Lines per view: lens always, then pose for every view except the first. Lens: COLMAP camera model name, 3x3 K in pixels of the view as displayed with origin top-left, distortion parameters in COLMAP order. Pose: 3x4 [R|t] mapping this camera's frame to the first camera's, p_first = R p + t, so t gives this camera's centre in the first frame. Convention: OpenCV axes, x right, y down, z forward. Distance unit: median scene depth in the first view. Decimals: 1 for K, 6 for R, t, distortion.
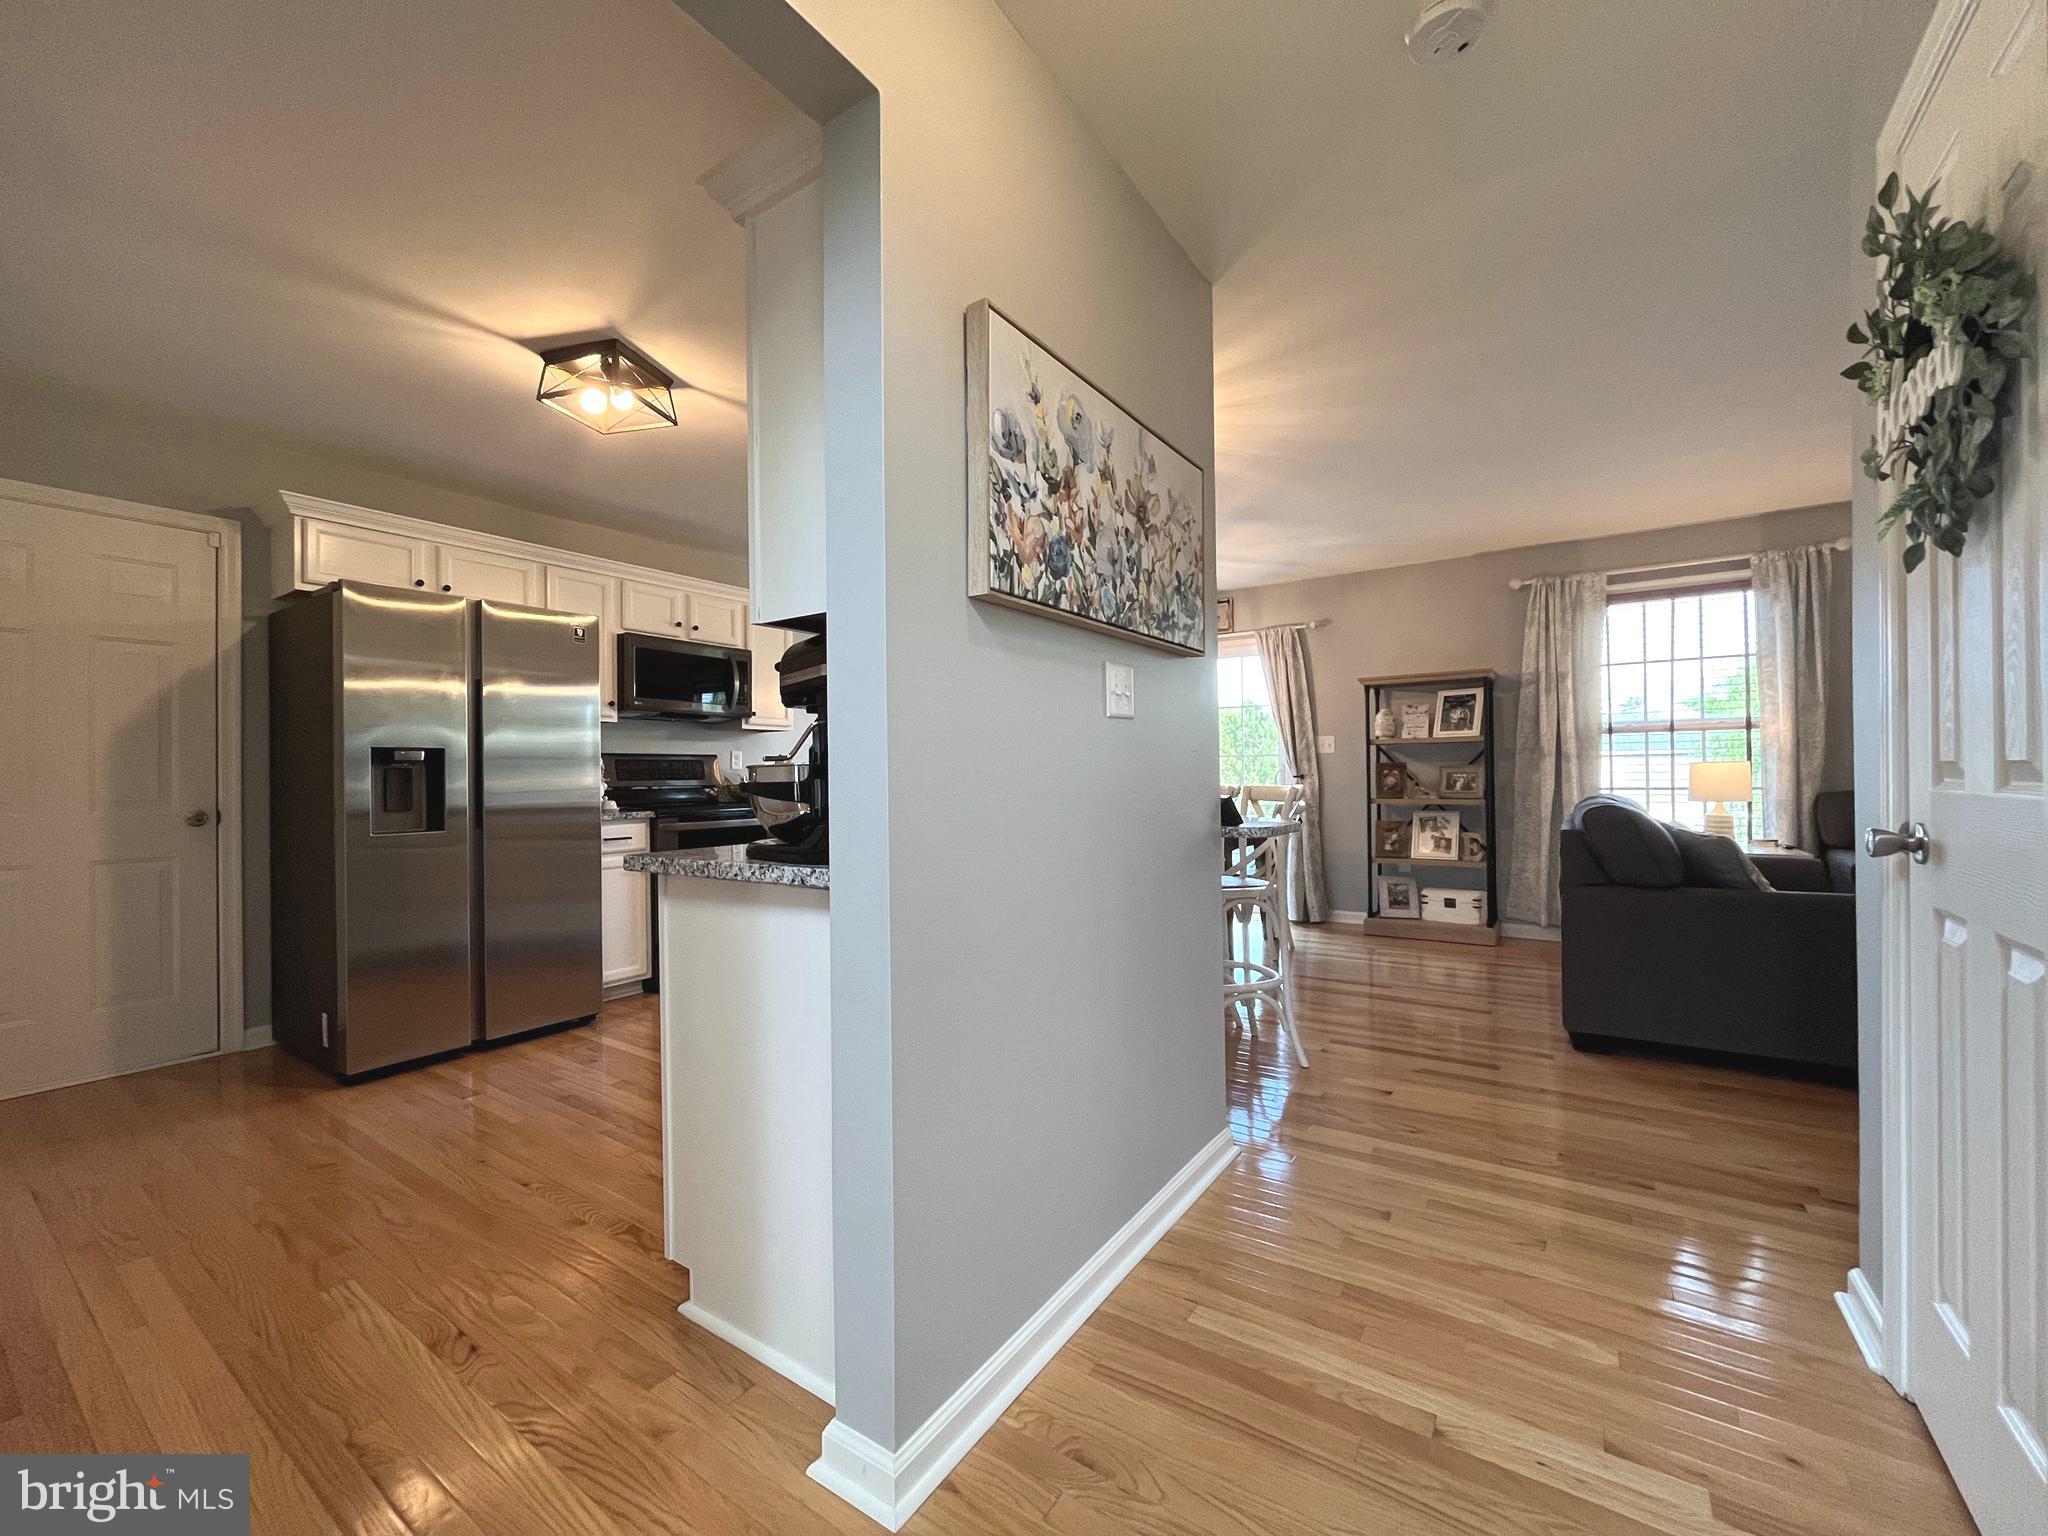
lens RADIAL K [[823.6, 0, 1019.5], [0, 823.6, 770.9], [0, 0, 1]] dist [-0.005491, 0.000926]
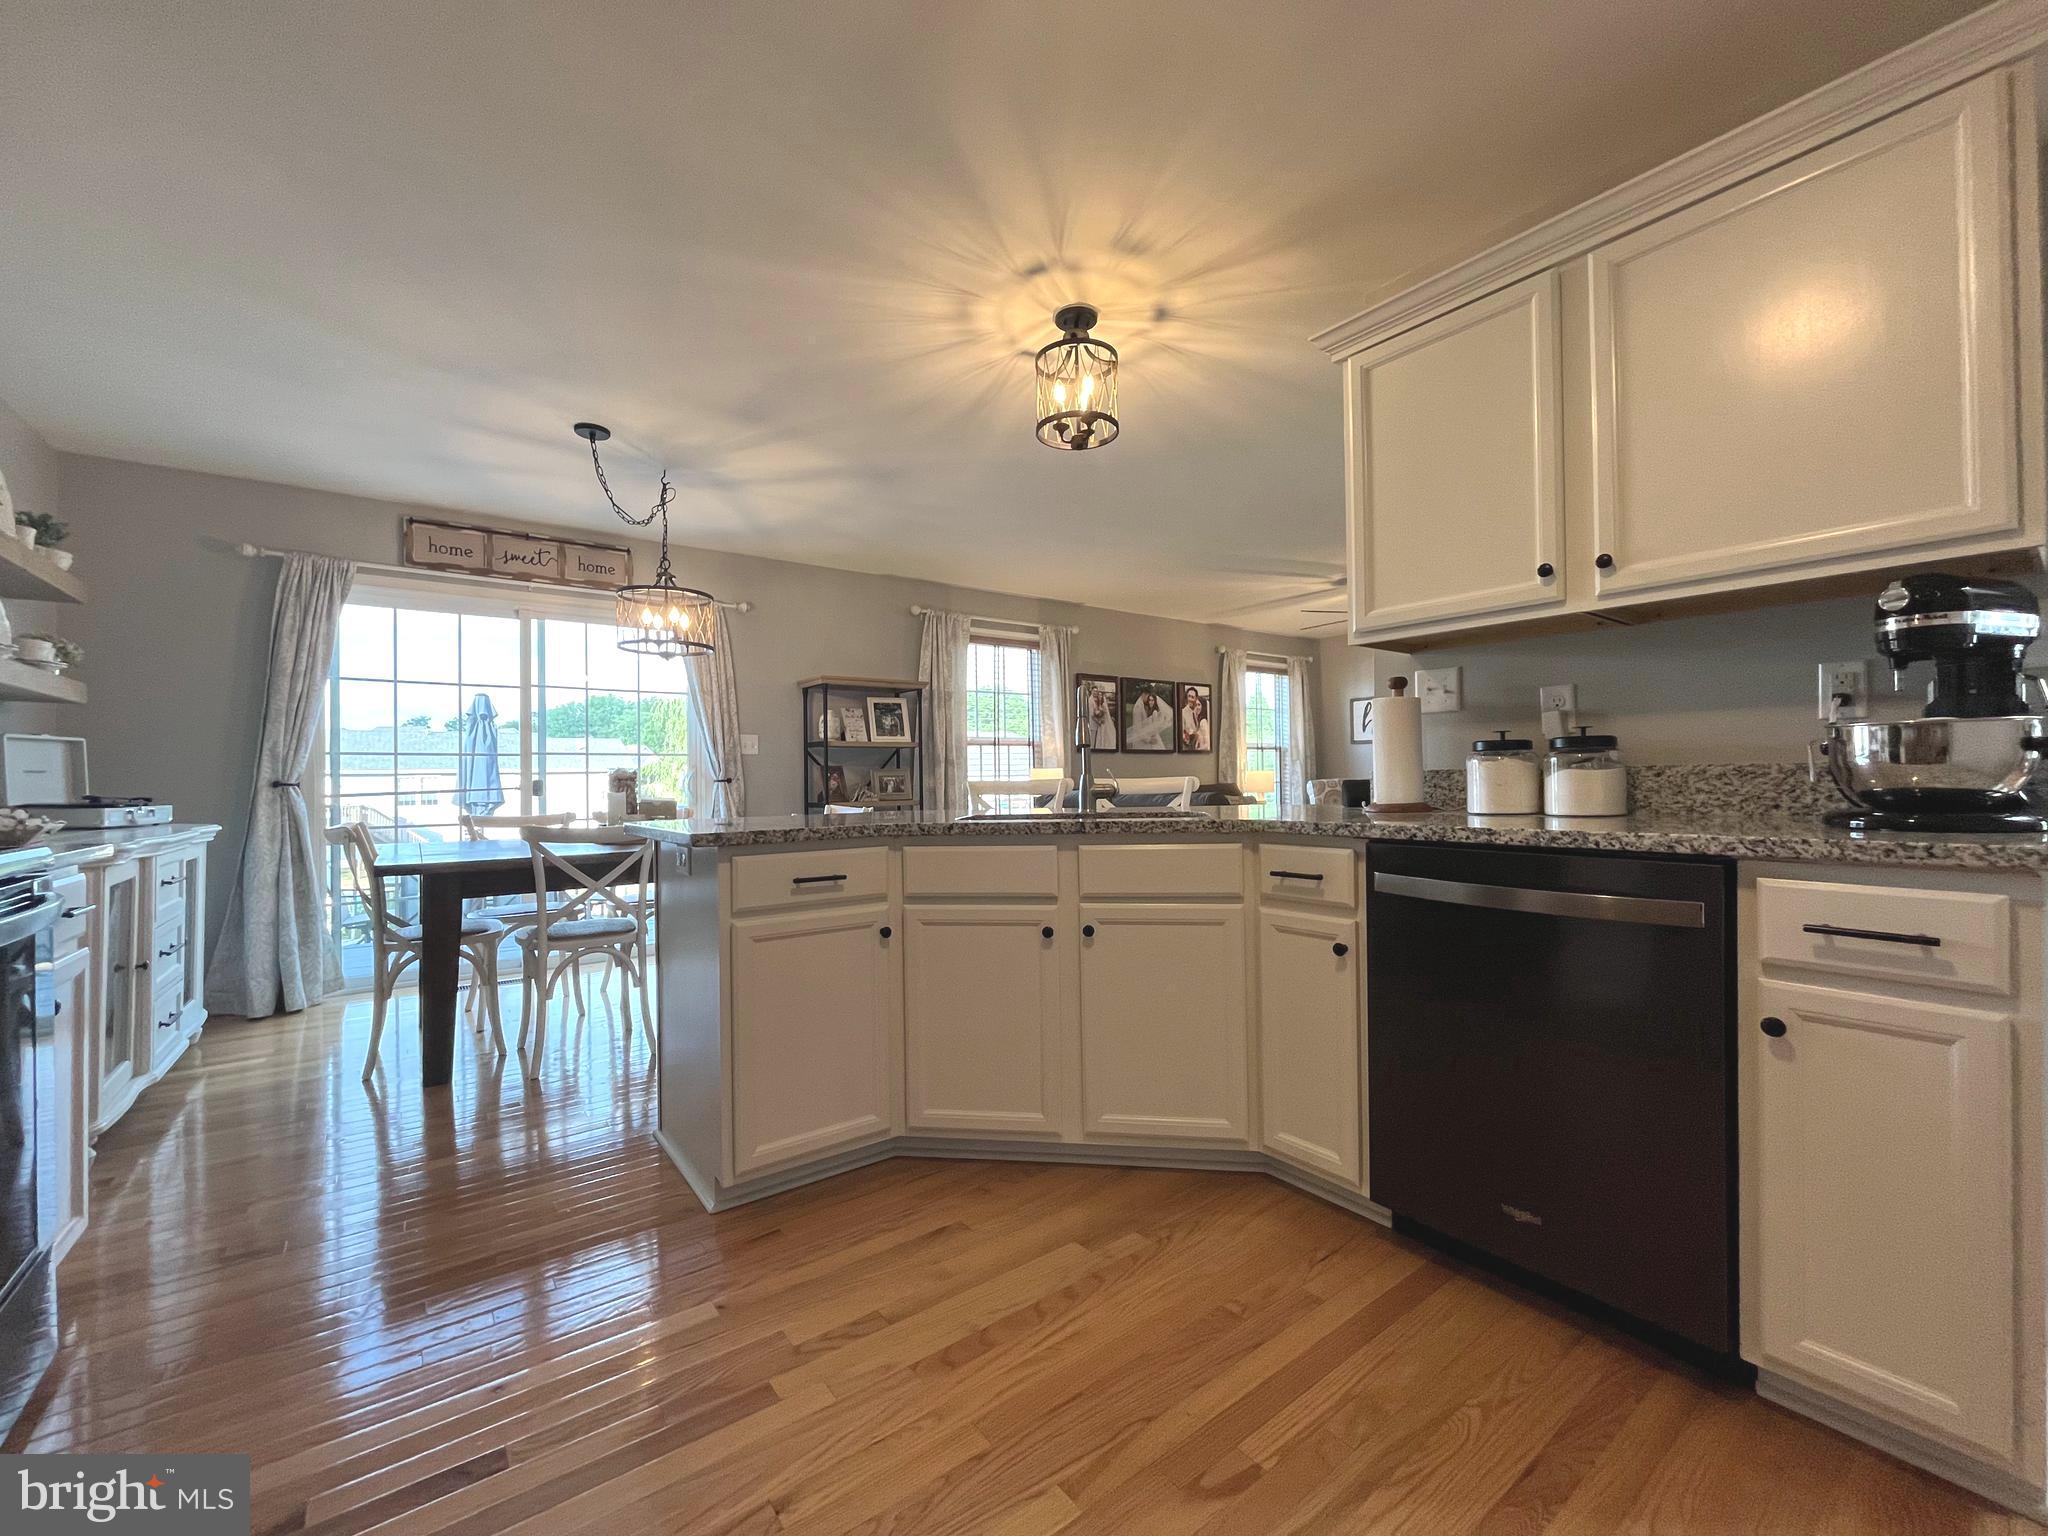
lens RADIAL K [[823.6, 0, 1020.1], [0, 823.6, 769.4], [0, 0, 1]] dist [-0.005491, 0.000926]
pose [[0.313213, 0.018385, 0.949505, -0.441216], [0.007771, 0.999729, -0.021921, 0.018942], [-0.949651, 0.014245, 0.312986, 0.533620]]
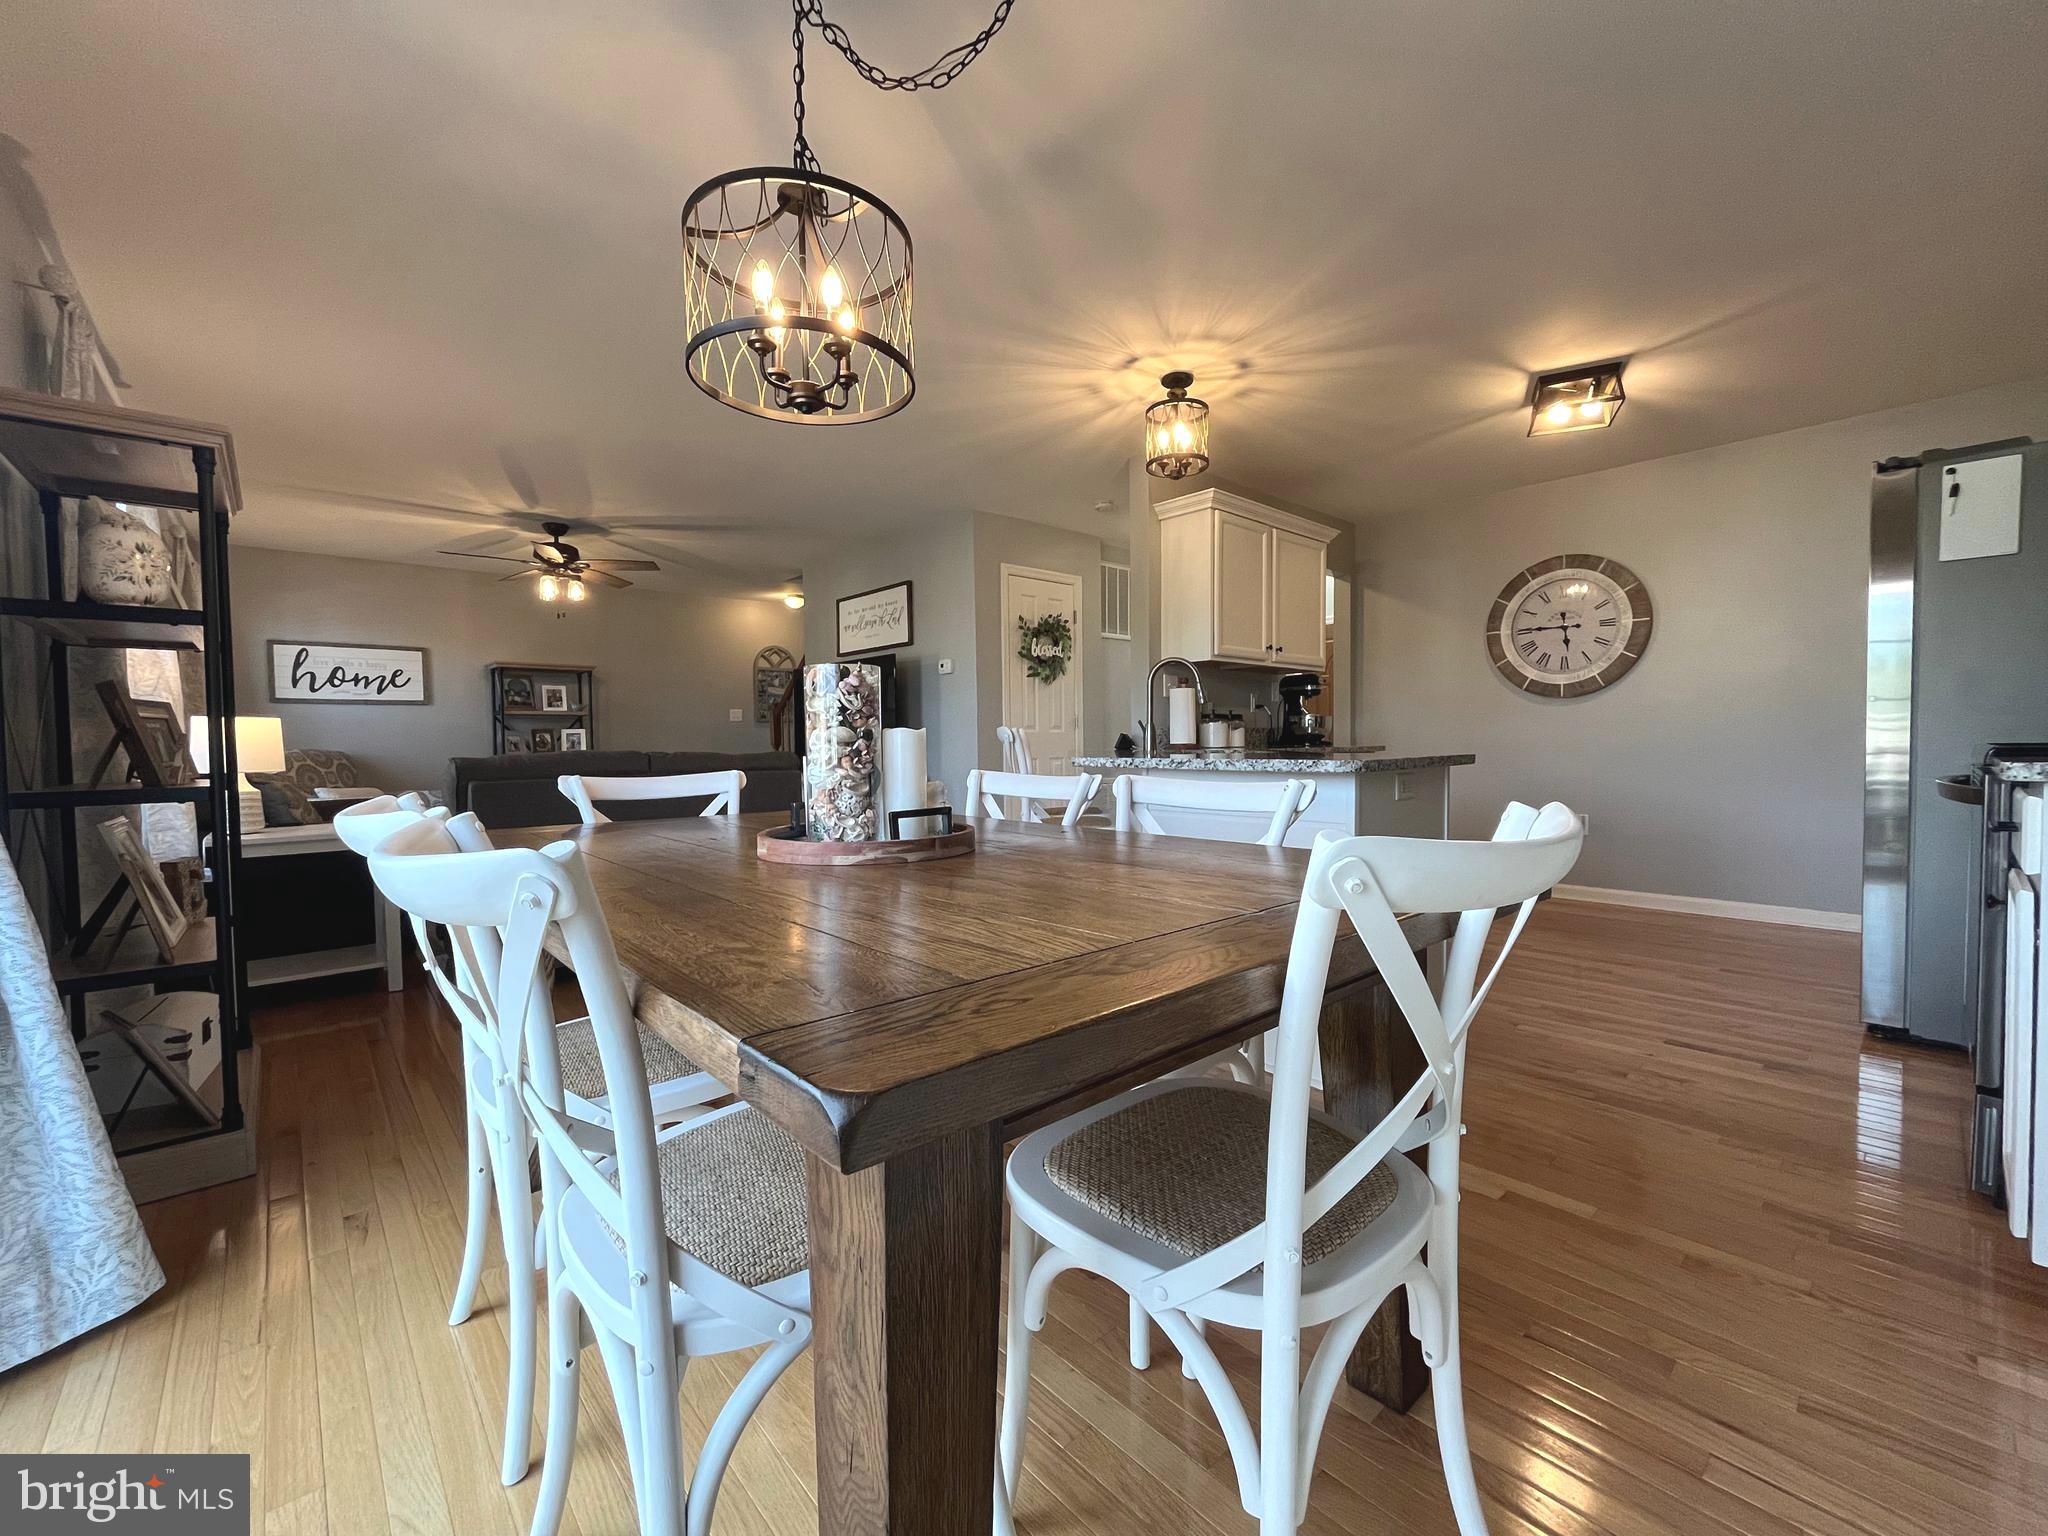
lens RADIAL K [[823.6, 0, 1008.3], [0, 823.6, 769.2], [0, 0, 1]] dist [-0.005491, 0.000926]
pose [[-0.969489, 0.015334, 0.244654, 0.023592], [0.022643, 0.999377, 0.027088, 0.026770], [-0.244086, 0.031801, -0.969232, 1.356632]]
